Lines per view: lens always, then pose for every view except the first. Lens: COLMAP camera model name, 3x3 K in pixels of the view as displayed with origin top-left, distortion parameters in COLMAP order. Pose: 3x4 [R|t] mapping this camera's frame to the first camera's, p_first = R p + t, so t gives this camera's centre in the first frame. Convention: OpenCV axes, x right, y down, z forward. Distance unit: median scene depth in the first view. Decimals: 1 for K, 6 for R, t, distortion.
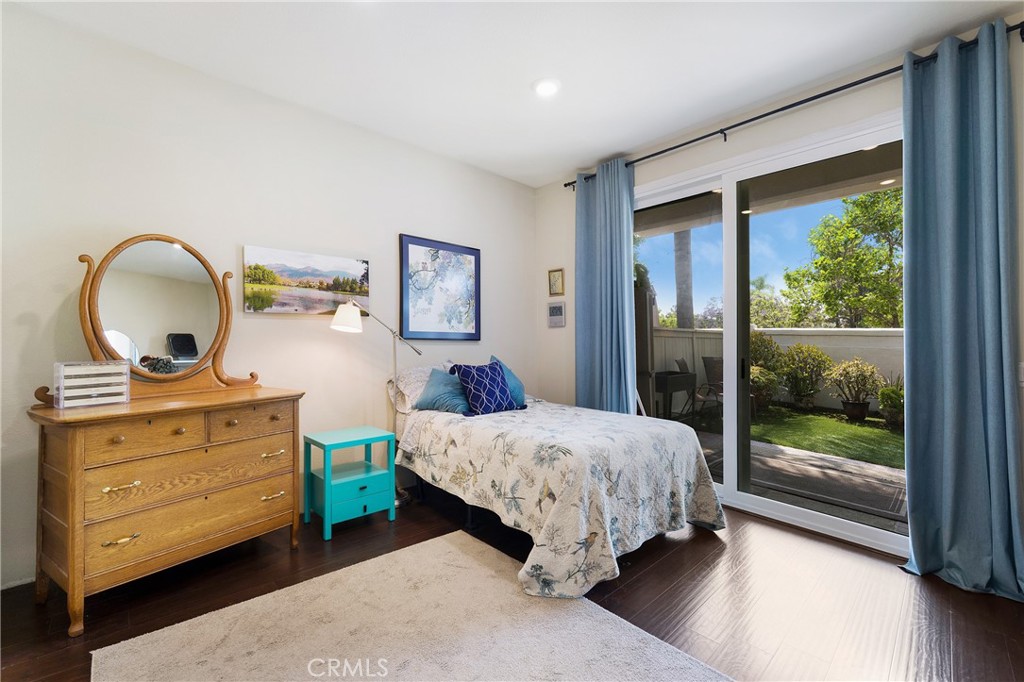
lens RADIAL K [[400.3, 0, 504.8], [0, 400.3, 338.9], [0, 0, 1]] dist [-0.028509, 0.001842]
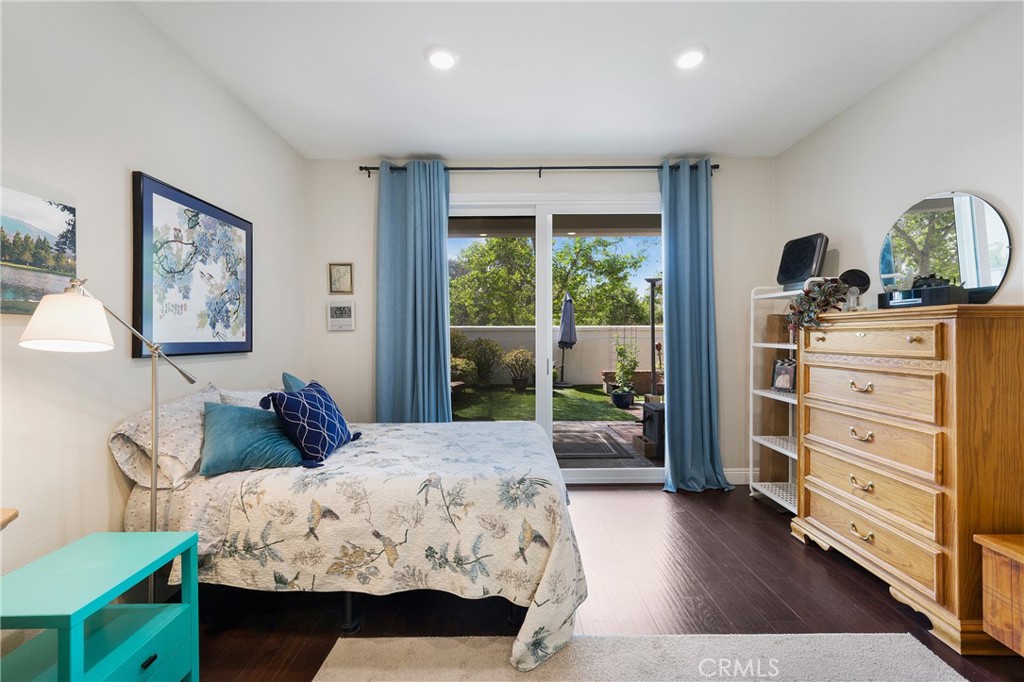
lens RADIAL K [[386.6, 0, 476.5], [0, 386.6, 326.4], [0, 0, 1]] dist [-0.017204, -0.000281]
pose [[0.689189, 0.006239, 0.724555, -0.349145], [0.007060, 0.999858, -0.015325, -0.034197], [-0.724547, 0.015677, 0.689047, 0.305903]]
